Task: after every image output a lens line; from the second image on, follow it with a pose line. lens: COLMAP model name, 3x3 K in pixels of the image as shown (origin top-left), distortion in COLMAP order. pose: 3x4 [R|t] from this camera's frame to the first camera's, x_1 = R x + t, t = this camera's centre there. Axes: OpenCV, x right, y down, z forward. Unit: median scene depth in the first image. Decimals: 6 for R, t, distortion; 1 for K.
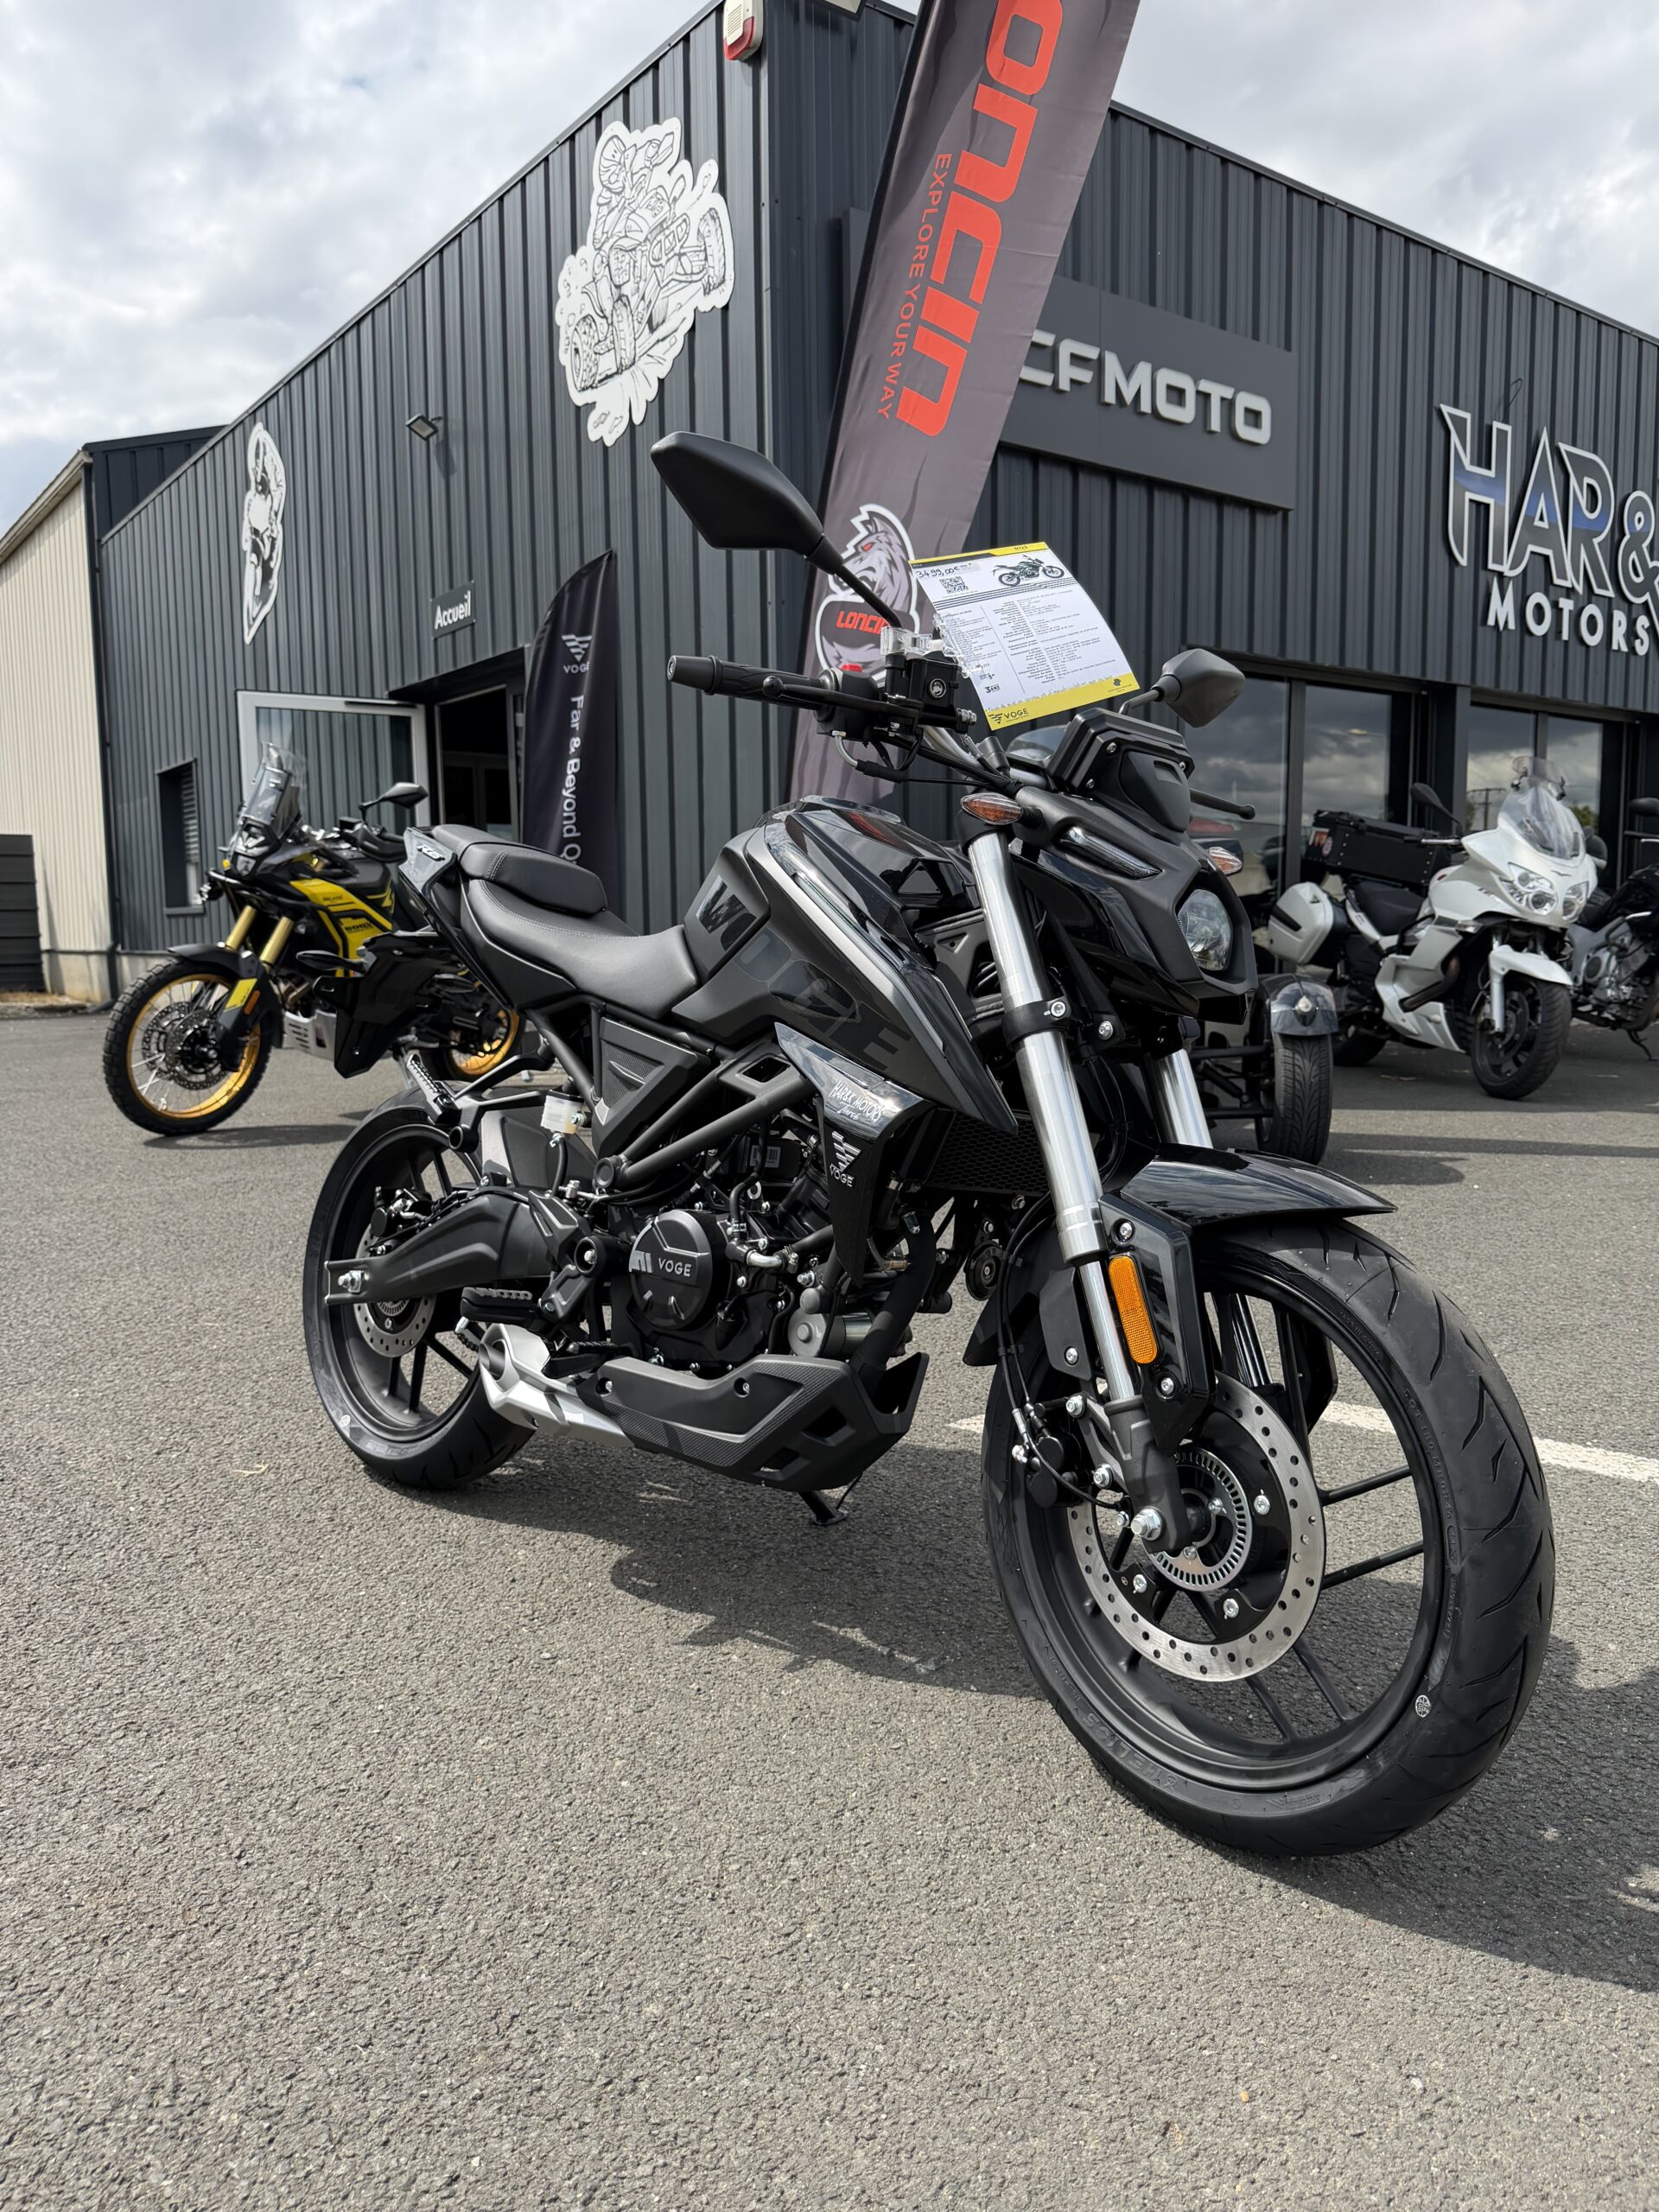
lens RADIAL K [[1583.4, 0, 829.5], [0, 1583.4, 1106.0], [0, 0, 1]] dist [0.033516, -0.045562]
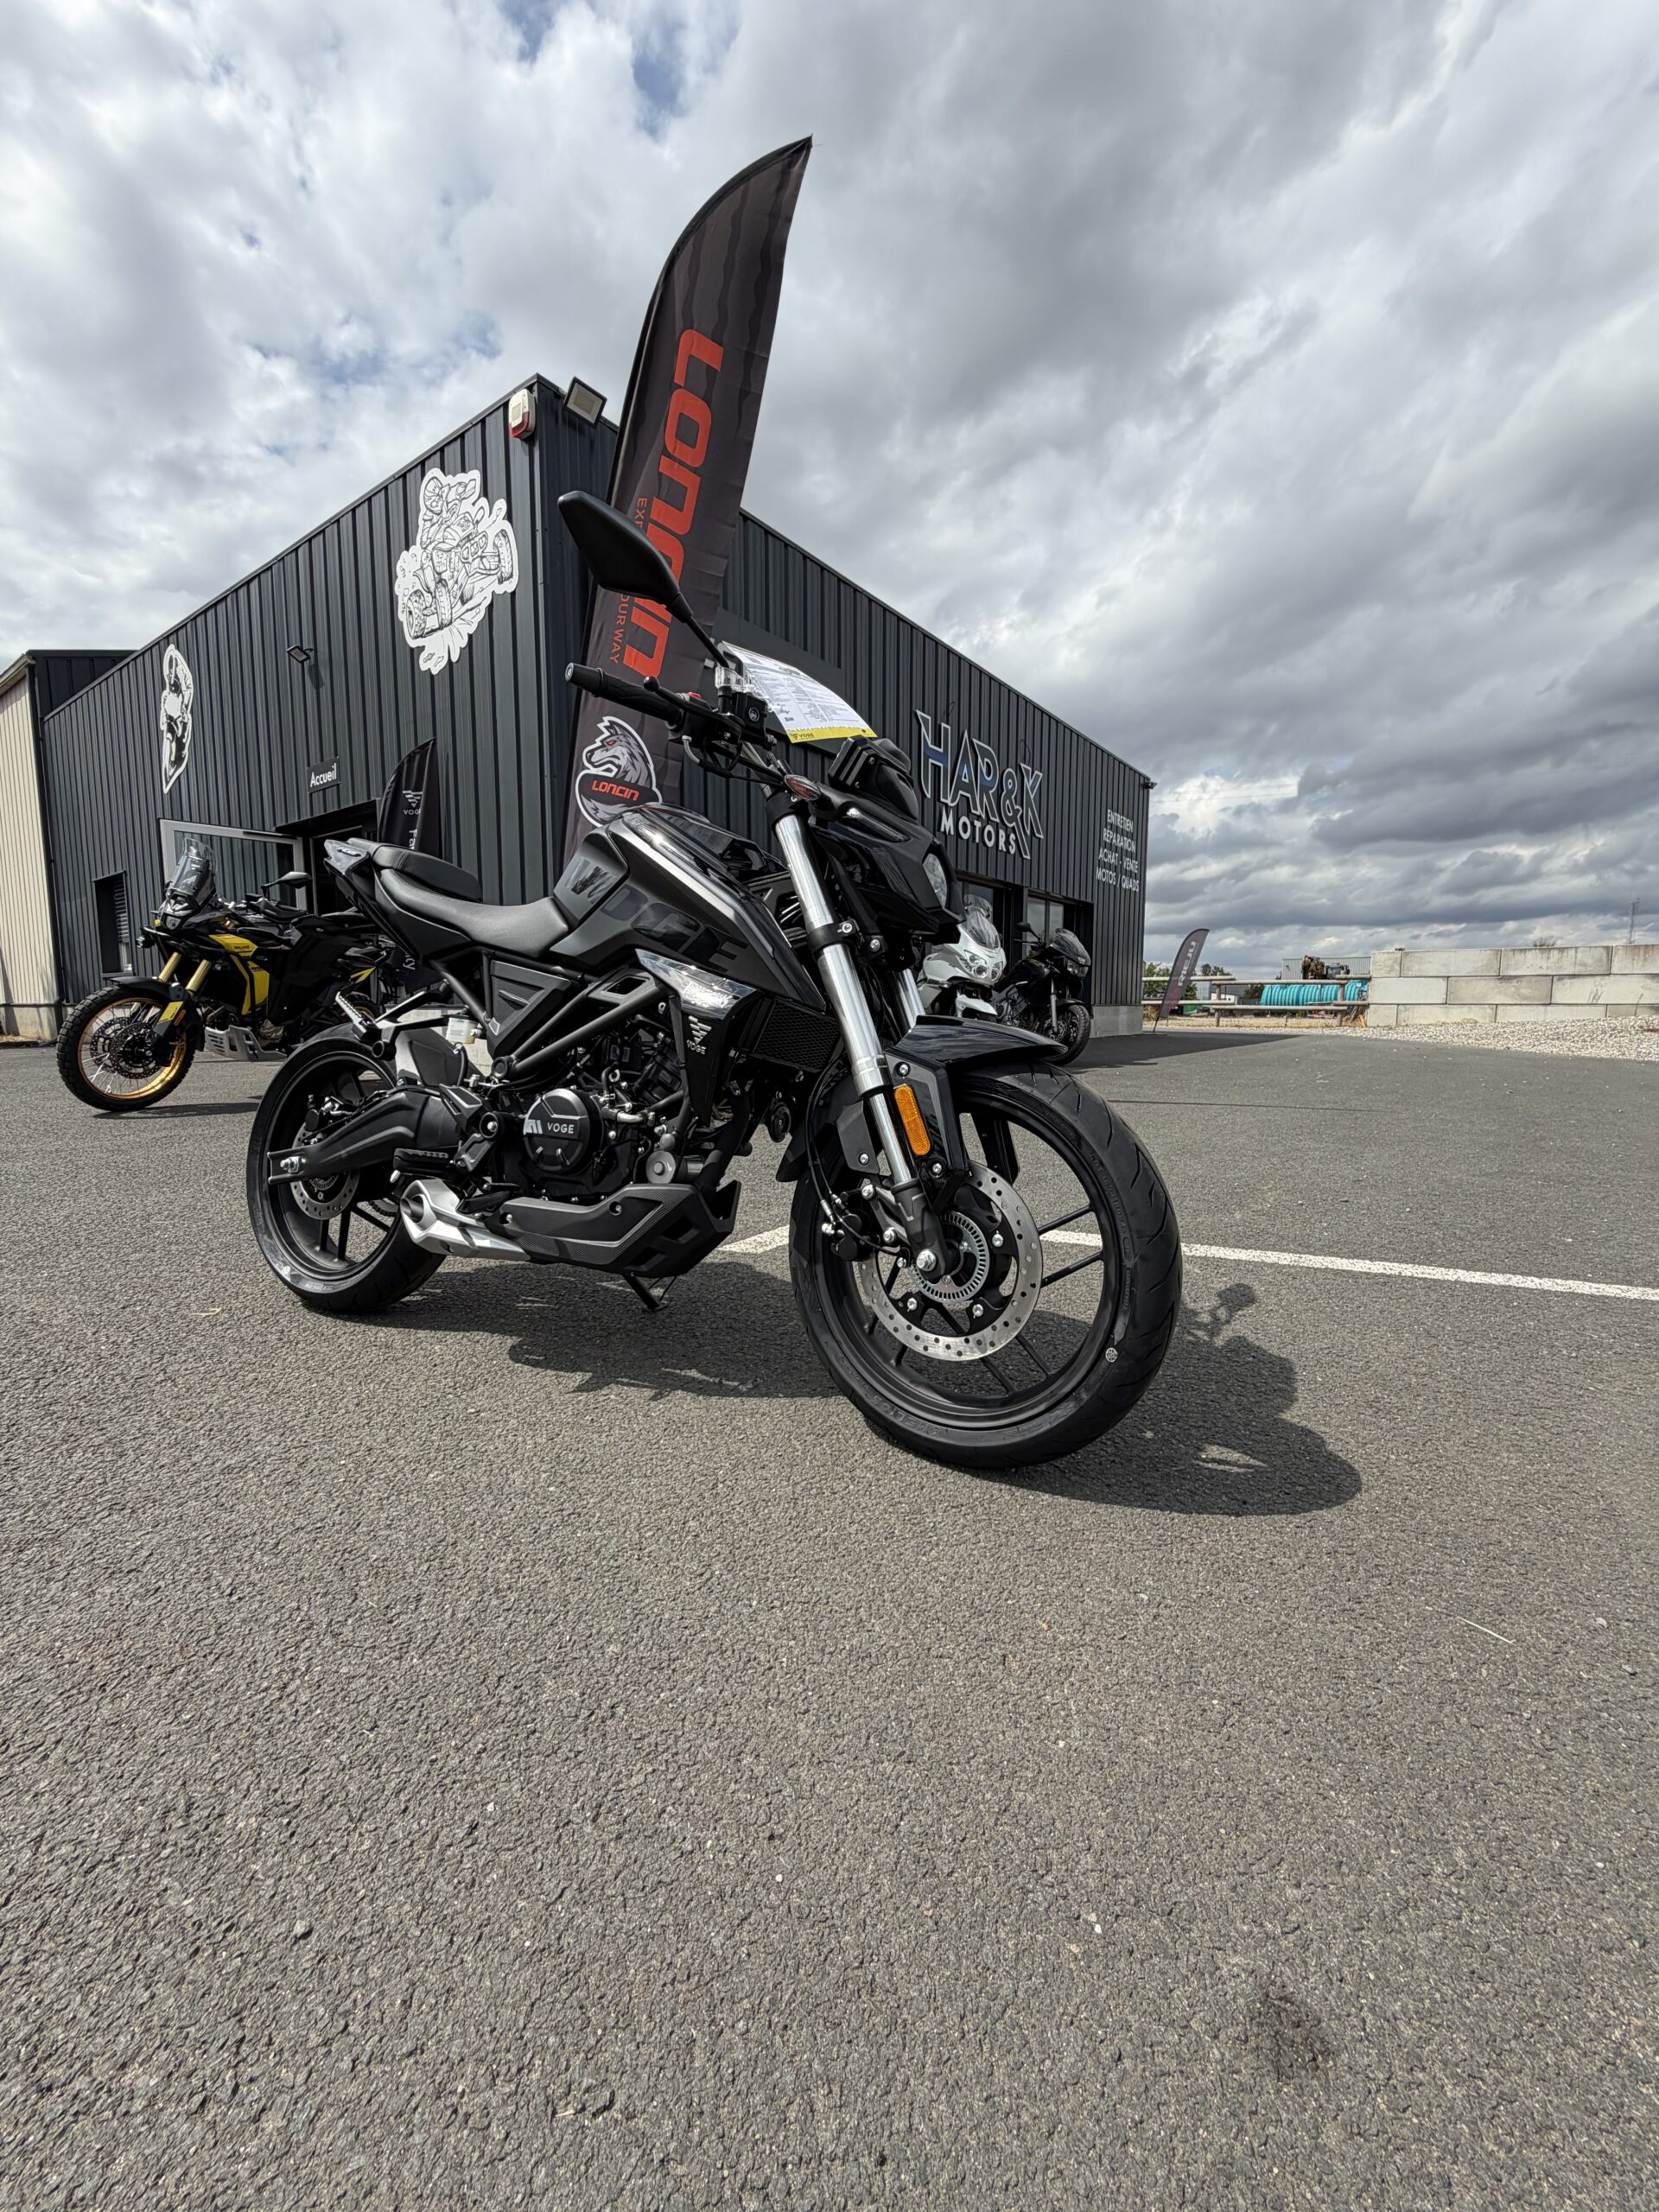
lens RADIAL K [[878.3, 0, 829.5], [0, 878.3, 1106.0], [0, 0, 1]] dist [0.010170, -0.005880]
pose [[0.956502, -0.023014, 0.290816, -0.097602], [0.024562, 0.999697, -0.001676, 0.090661], [-0.290689, 0.008746, 0.956778, 0.179301]]
